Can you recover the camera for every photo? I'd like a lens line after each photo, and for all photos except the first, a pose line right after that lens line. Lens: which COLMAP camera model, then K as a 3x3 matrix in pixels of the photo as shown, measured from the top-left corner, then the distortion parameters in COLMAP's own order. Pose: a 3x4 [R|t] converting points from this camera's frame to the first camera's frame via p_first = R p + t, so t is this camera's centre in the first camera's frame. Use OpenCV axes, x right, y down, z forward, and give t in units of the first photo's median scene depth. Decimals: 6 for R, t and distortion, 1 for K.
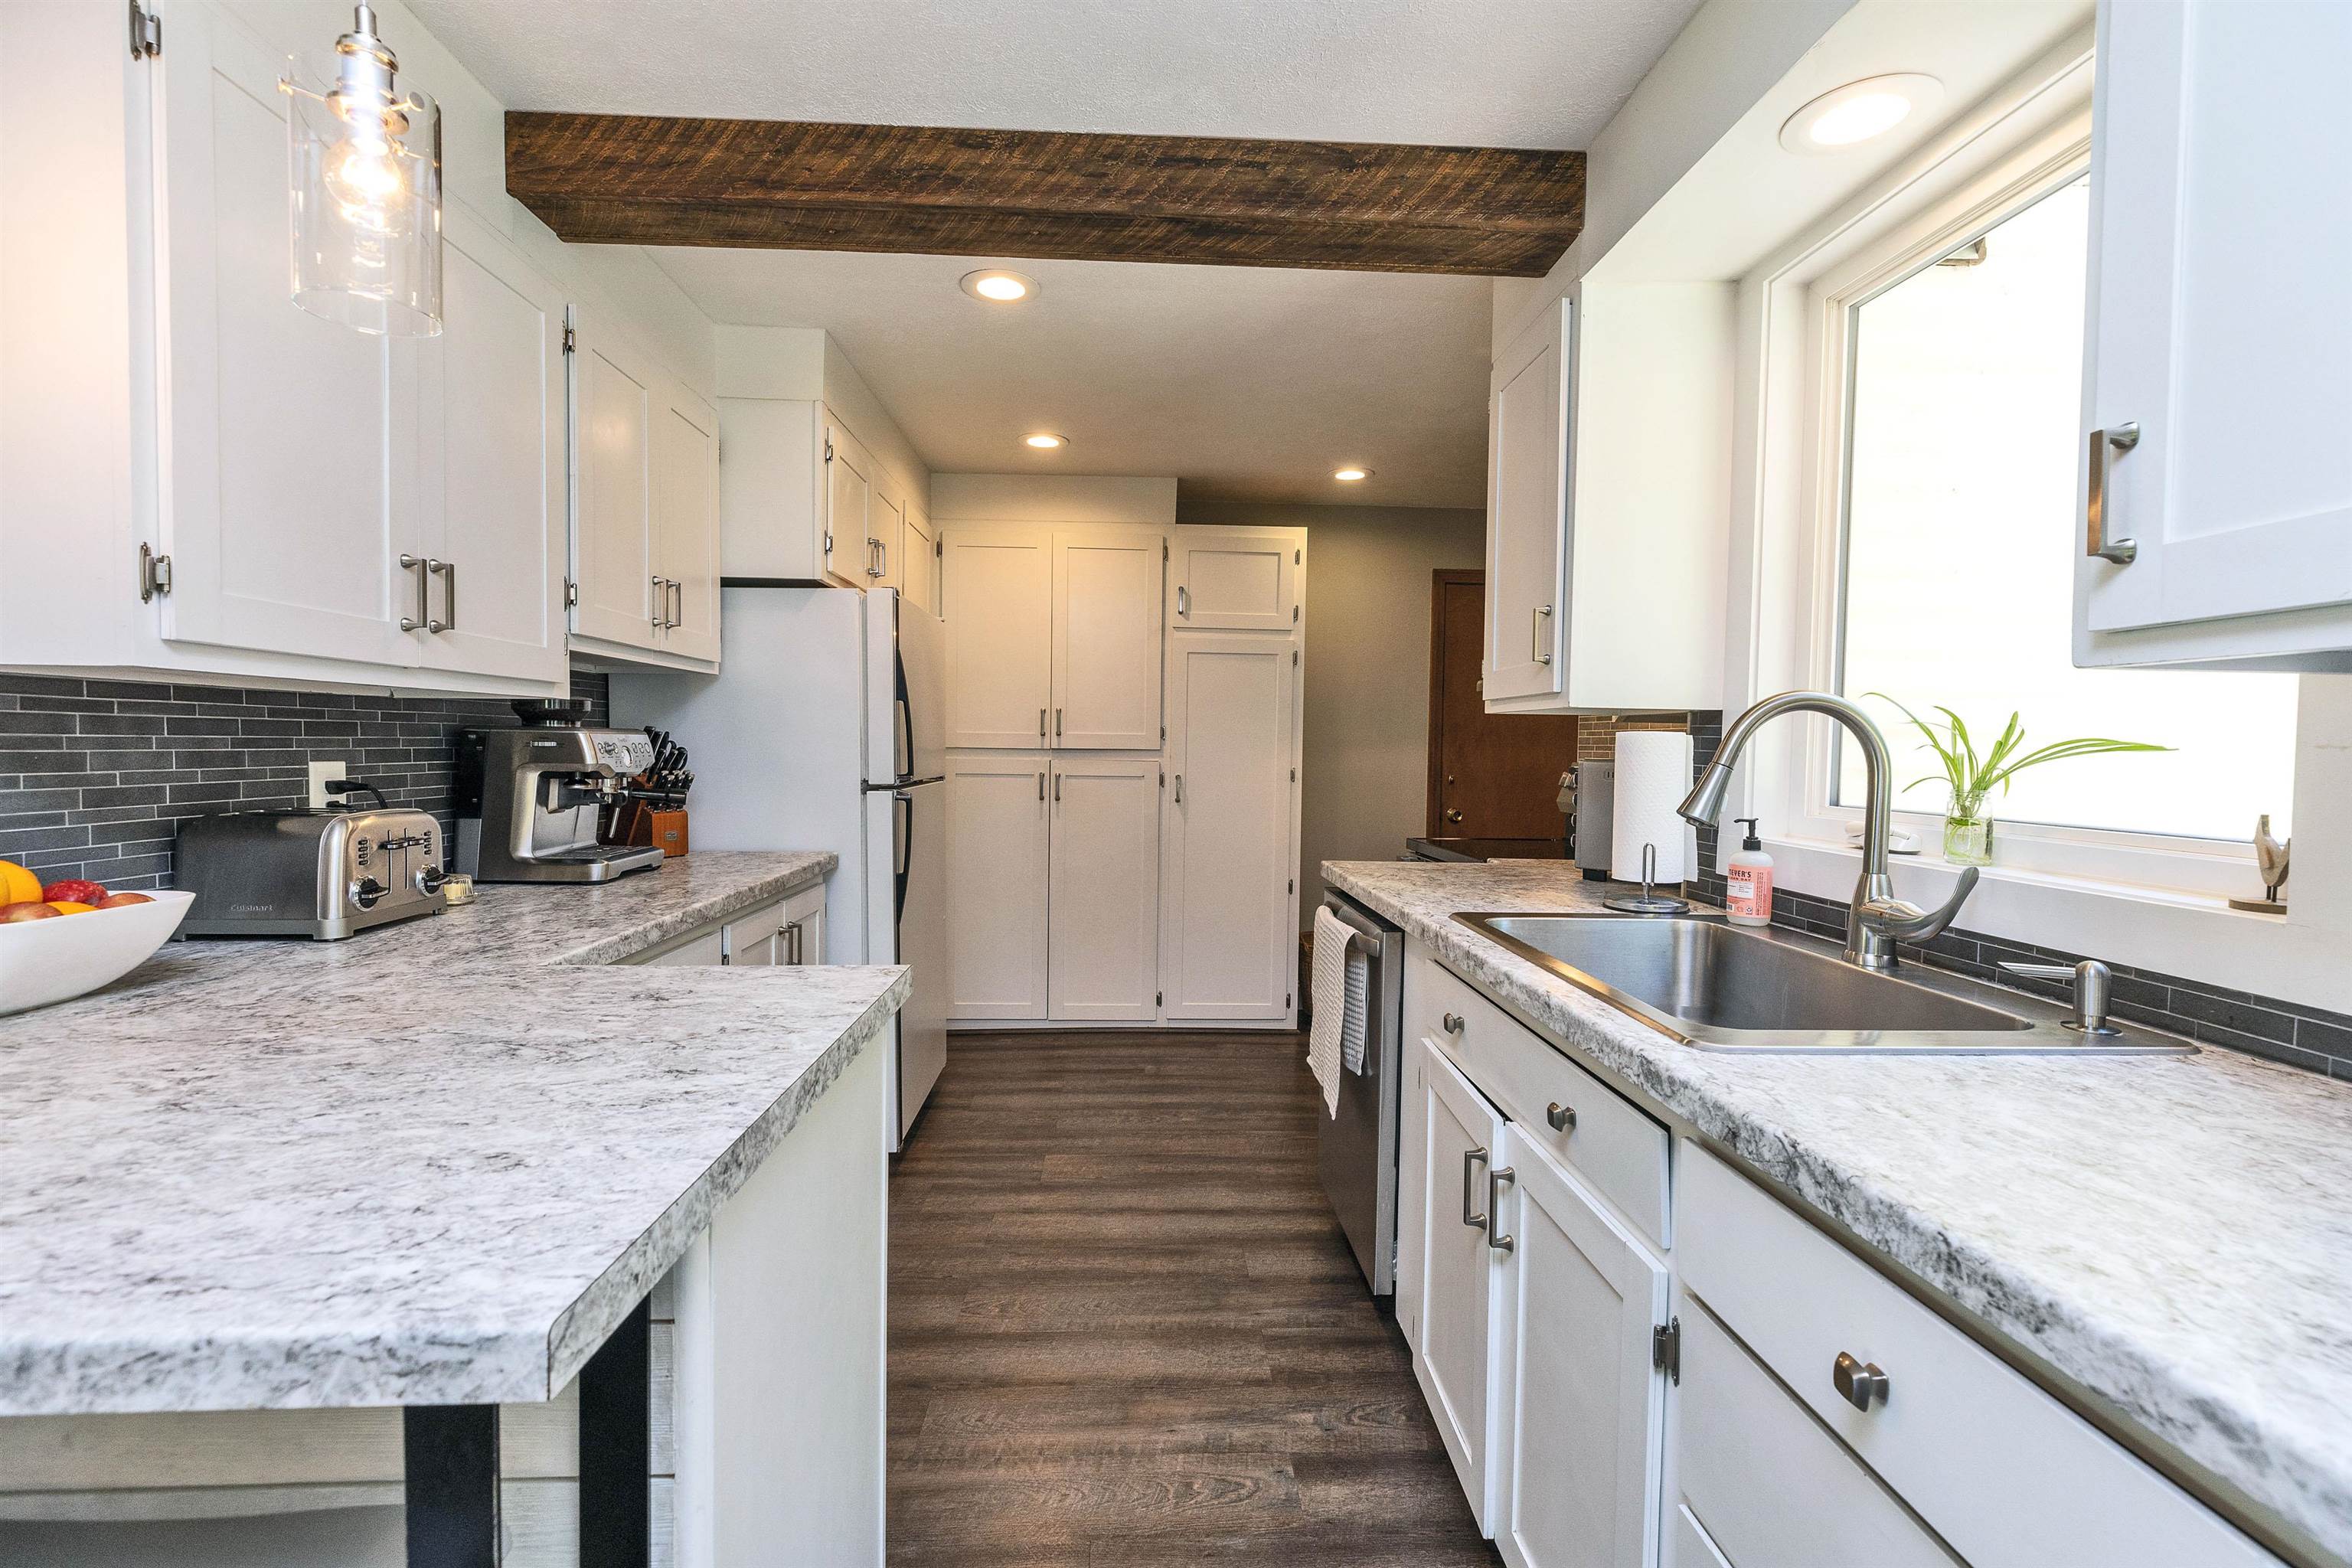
lens RADIAL K [[1053.9, 0, 1178.8], [0, 1053.9, 780.8], [0, 0, 1]] dist [0.006293, -0.000240]
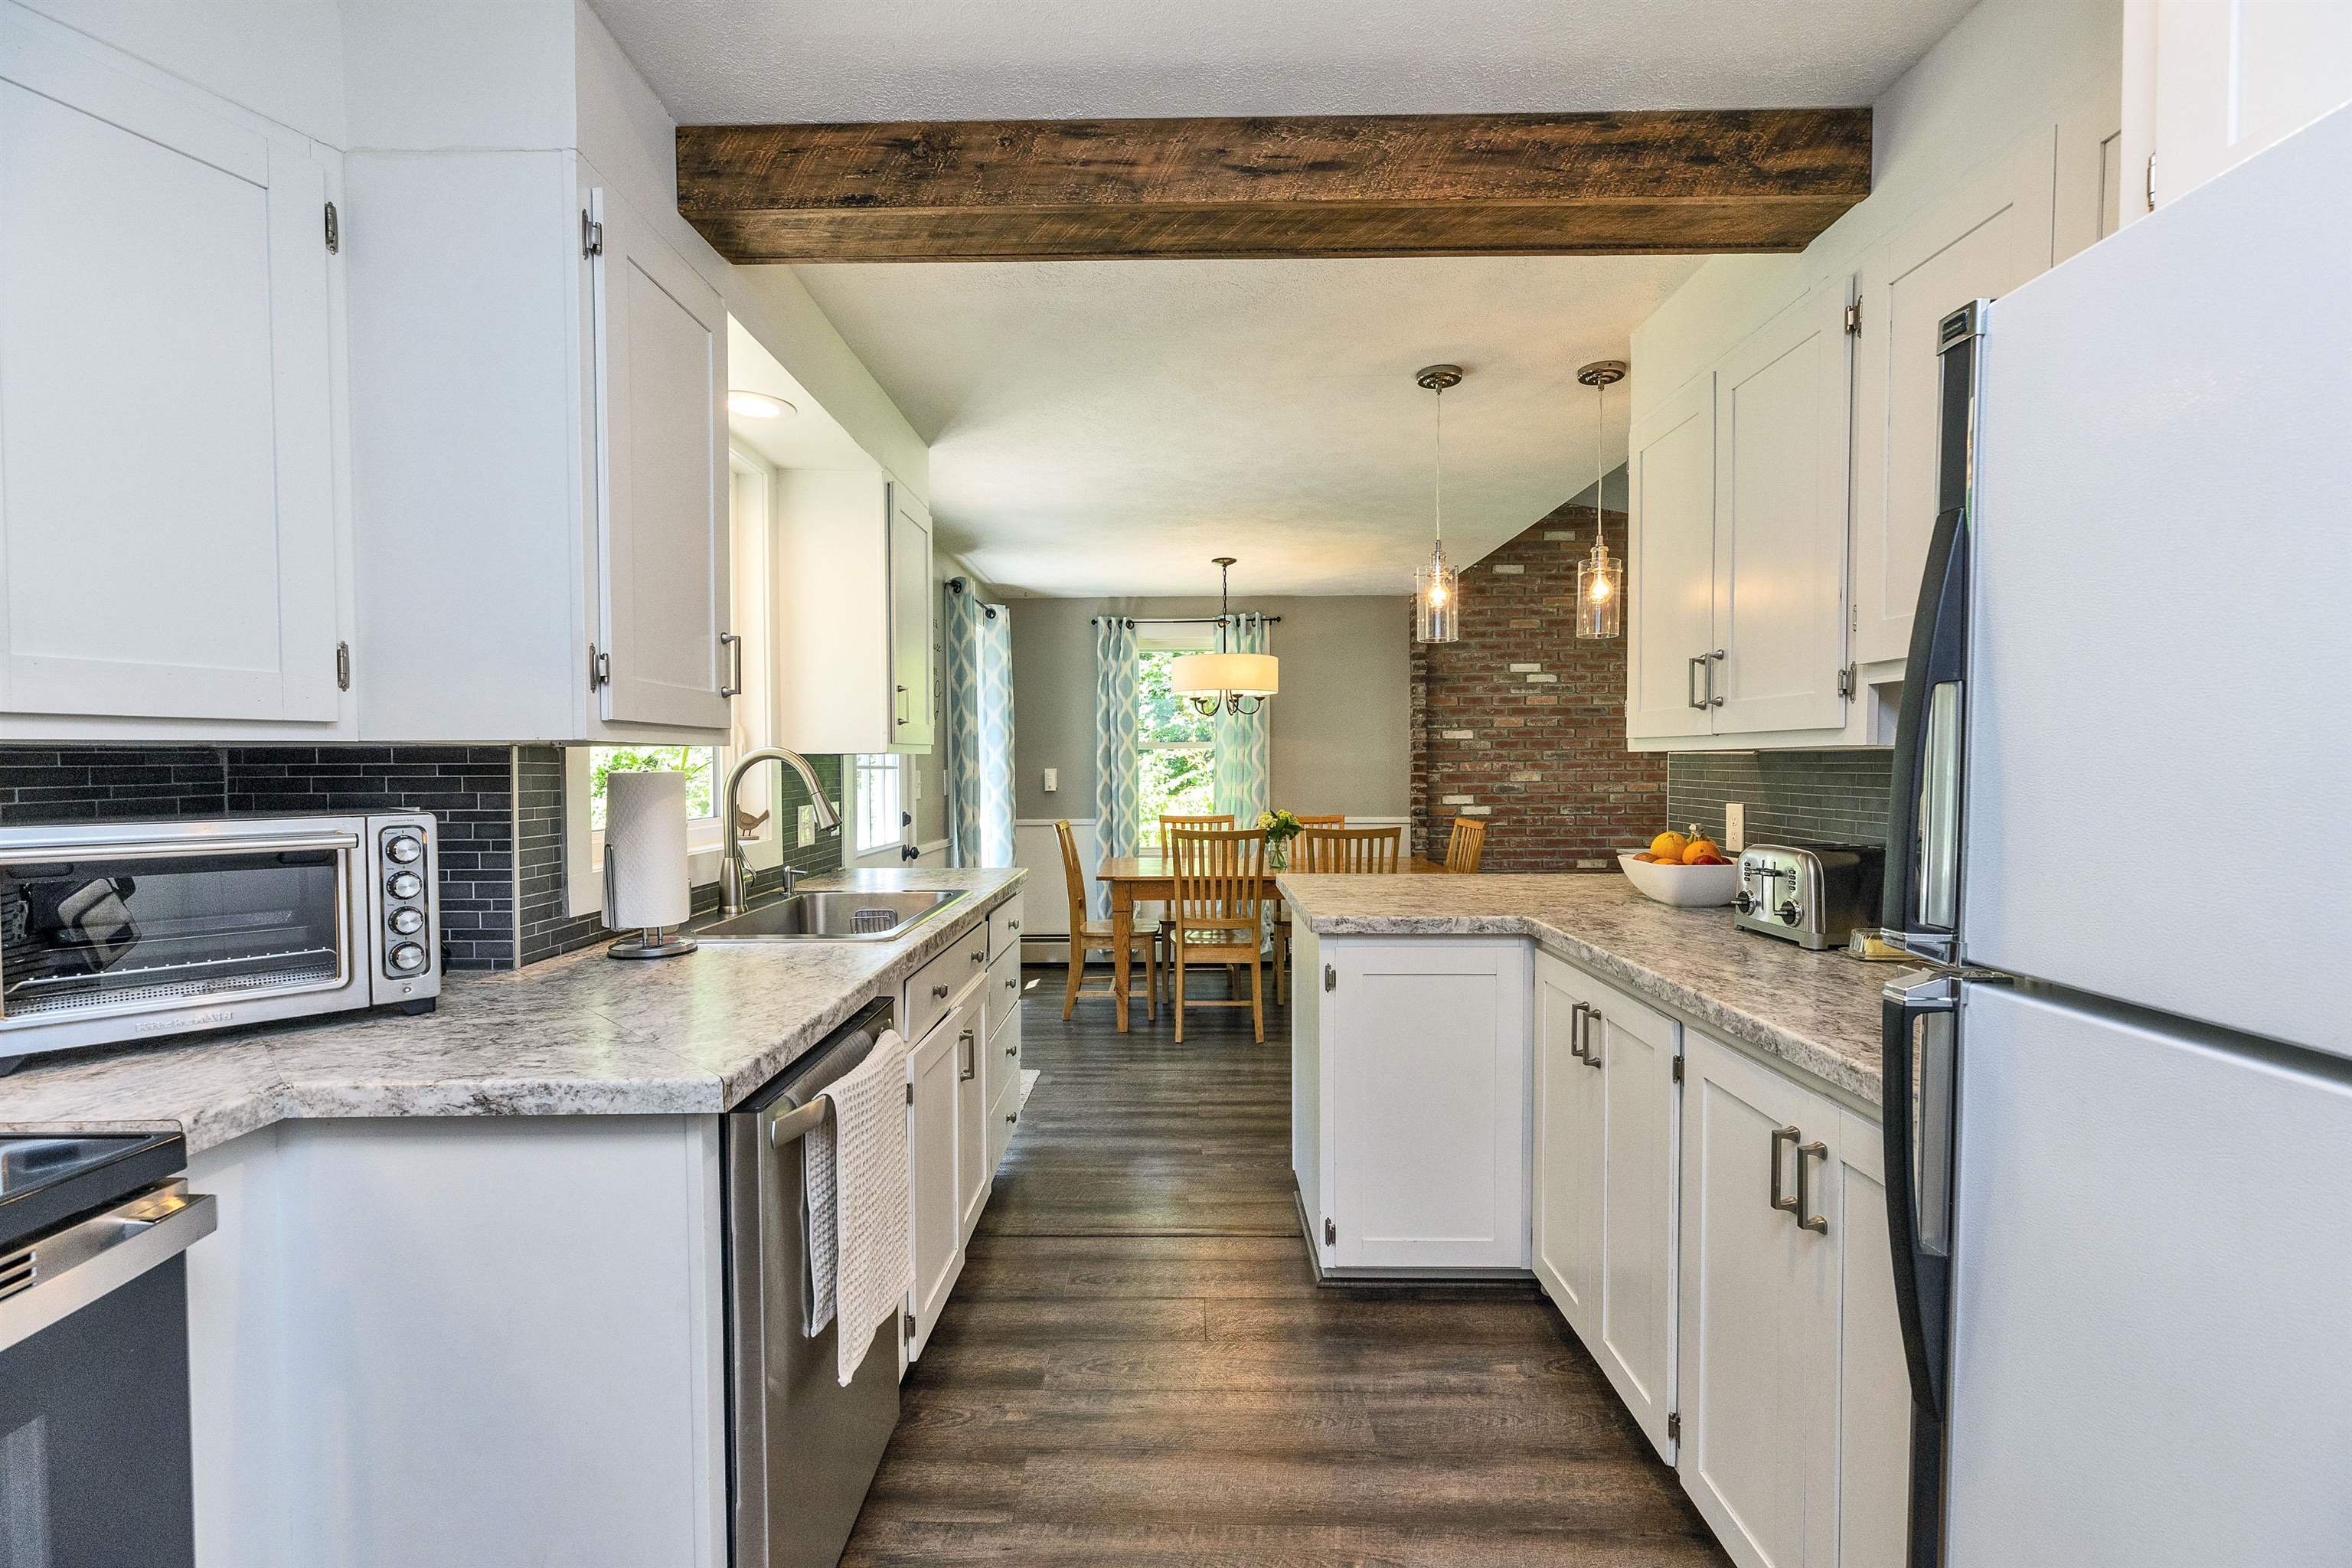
lens RADIAL K [[1053.9, 0, 1172.9], [0, 1053.9, 786.2], [0, 0, 1]] dist [0.006293, -0.000240]
pose [[-0.998415, -0.010148, 0.055361, -0.086752], [-0.006905, 0.998265, 0.058470, -0.090064], [-0.055859, 0.057995, -0.996753, 1.880857]]
